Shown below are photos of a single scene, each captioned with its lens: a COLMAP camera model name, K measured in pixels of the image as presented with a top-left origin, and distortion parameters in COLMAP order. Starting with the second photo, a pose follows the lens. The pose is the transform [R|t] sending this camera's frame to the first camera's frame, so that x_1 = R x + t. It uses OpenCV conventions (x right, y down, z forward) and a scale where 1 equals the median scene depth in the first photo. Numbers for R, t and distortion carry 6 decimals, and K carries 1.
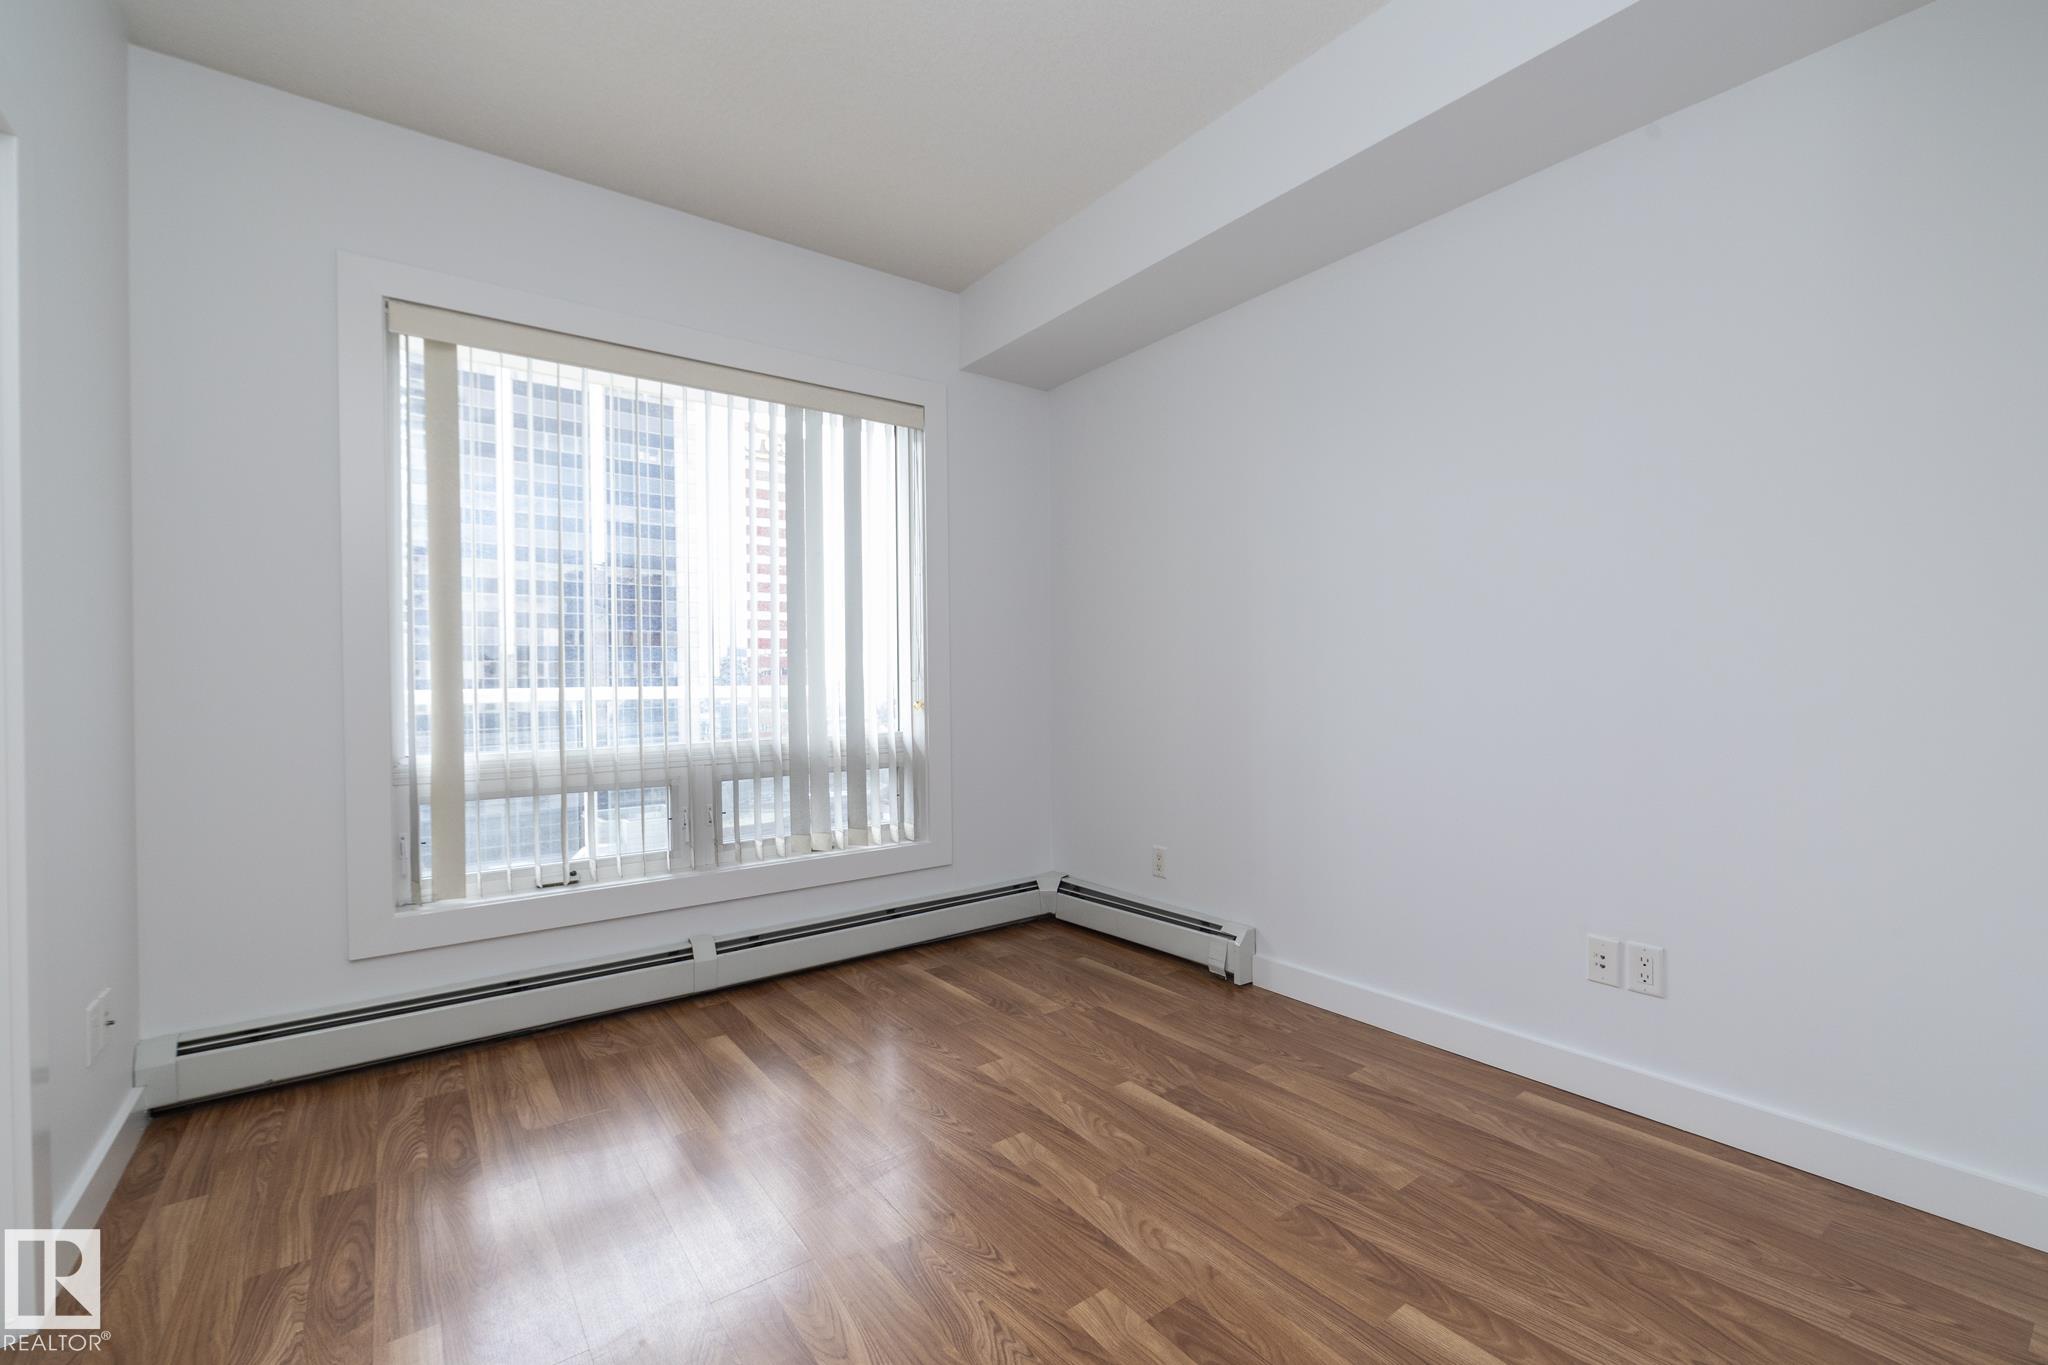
lens RADIAL K [[866.9, 0, 1000.0], [0, 866.9, 682.3], [0, 0, 1]] dist [-0.003709, 0.000990]
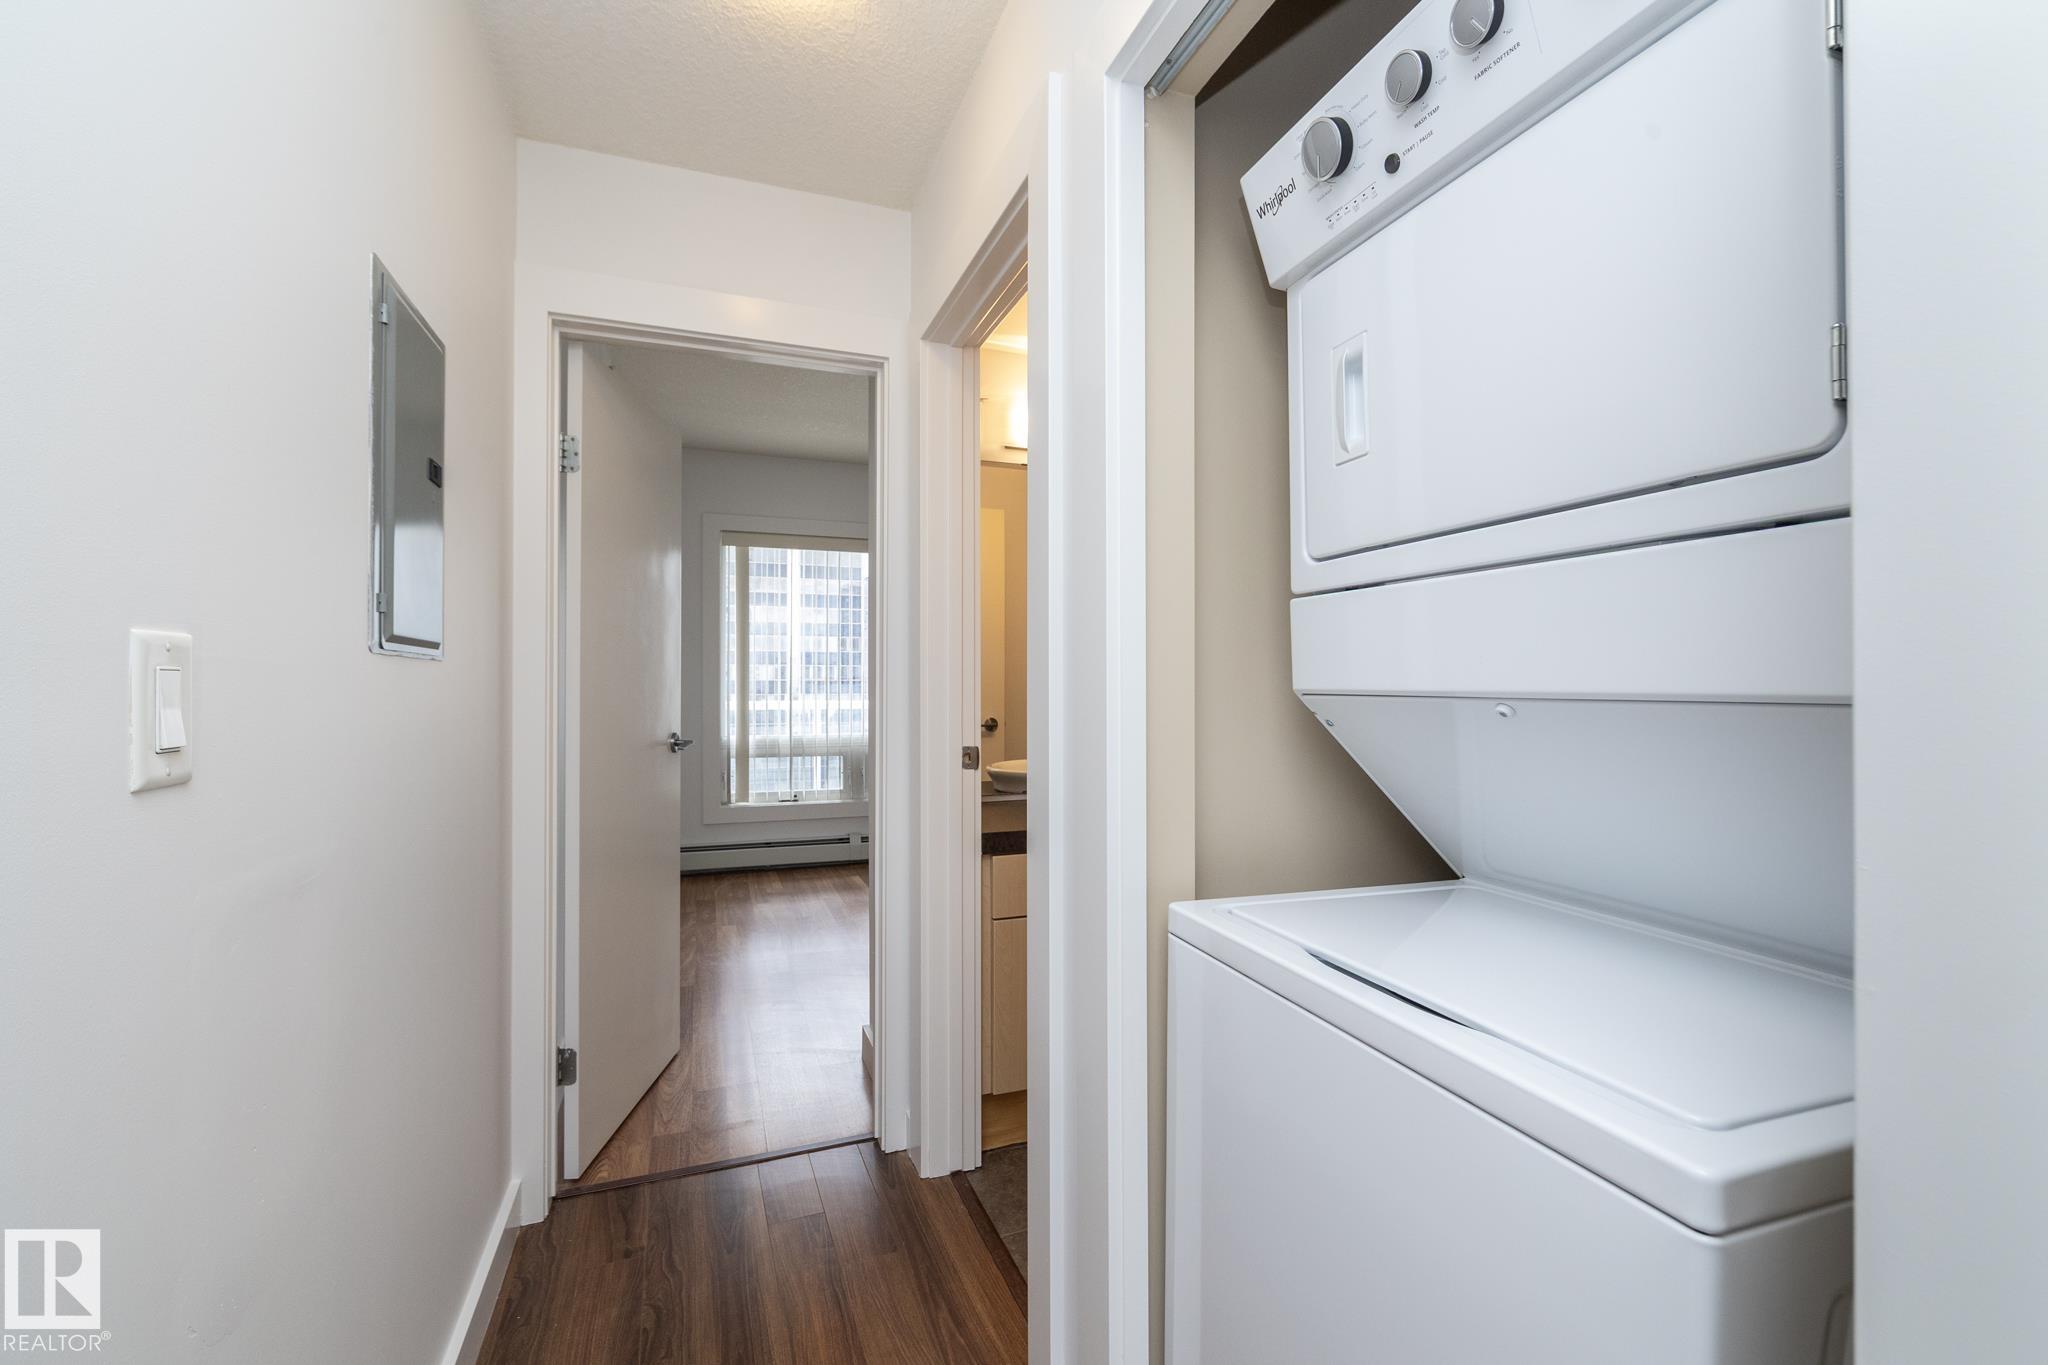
lens RADIAL K [[866.9, 0, 1022.2], [0, 866.9, 682.2], [0, 0, 1]] dist [-0.003709, 0.000990]
pose [[0.965019, 0.014702, -0.261768, 0.594315], [-0.014764, 0.999890, 0.001730, -0.063018], [0.261764, 0.002195, 0.965129, -0.896479]]
